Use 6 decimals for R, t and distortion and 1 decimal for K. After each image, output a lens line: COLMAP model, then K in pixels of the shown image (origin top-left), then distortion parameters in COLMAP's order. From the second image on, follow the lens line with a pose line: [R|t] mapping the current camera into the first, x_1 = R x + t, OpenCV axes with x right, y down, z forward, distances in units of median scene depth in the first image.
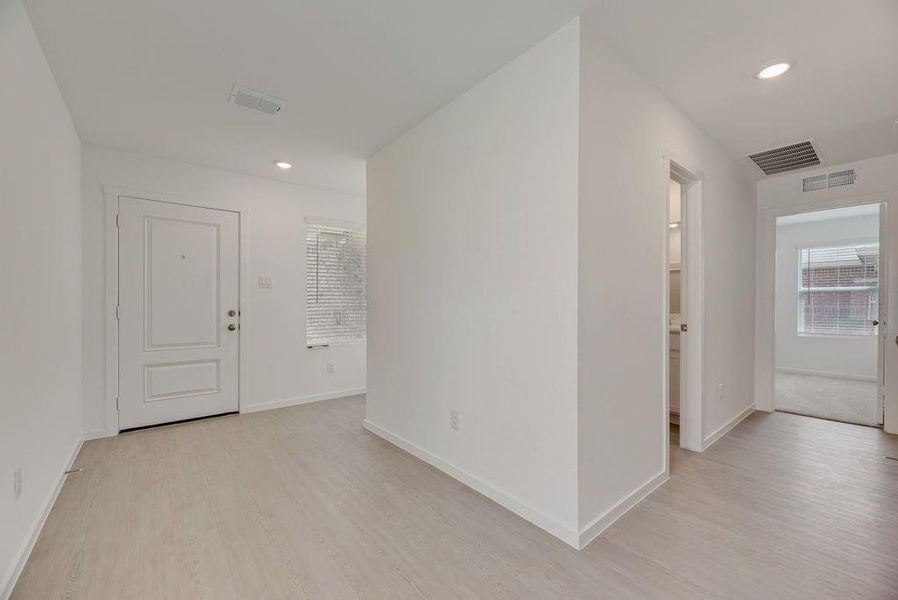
lens RADIAL K [[364.2, 0, 450.7], [0, 364.2, 306.5], [0, 0, 1]] dist [0.000994, 0.000262]
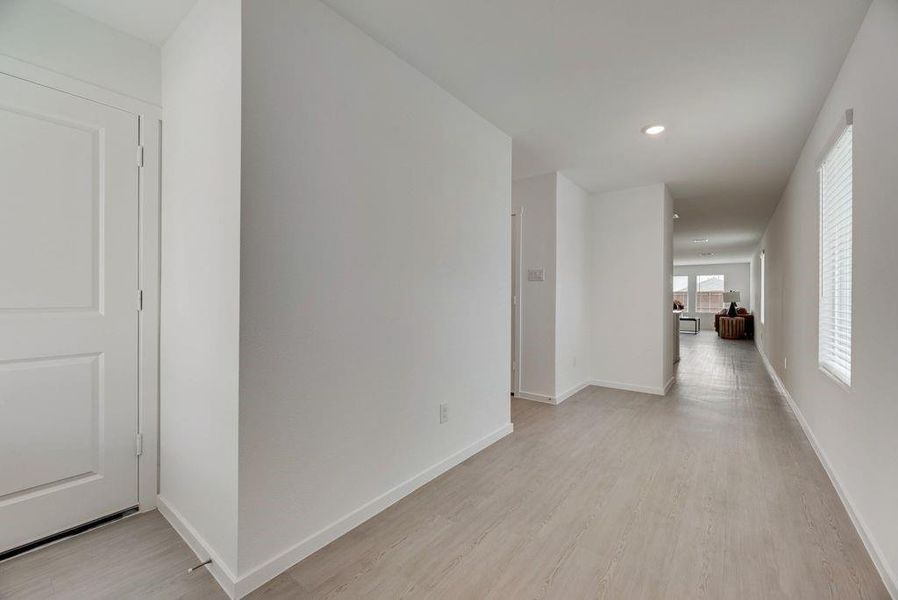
lens RADIAL K [[364.8, 0, 449.0], [0, 364.8, 300.0], [0, 0, 1]] dist [0.000102, 0.000004]
pose [[-0.220967, -0.004625, 0.975270, -1.021420], [-0.000357, 0.999989, 0.004661, -0.001154], [-0.975281, 0.000682, -0.220966, 1.287912]]
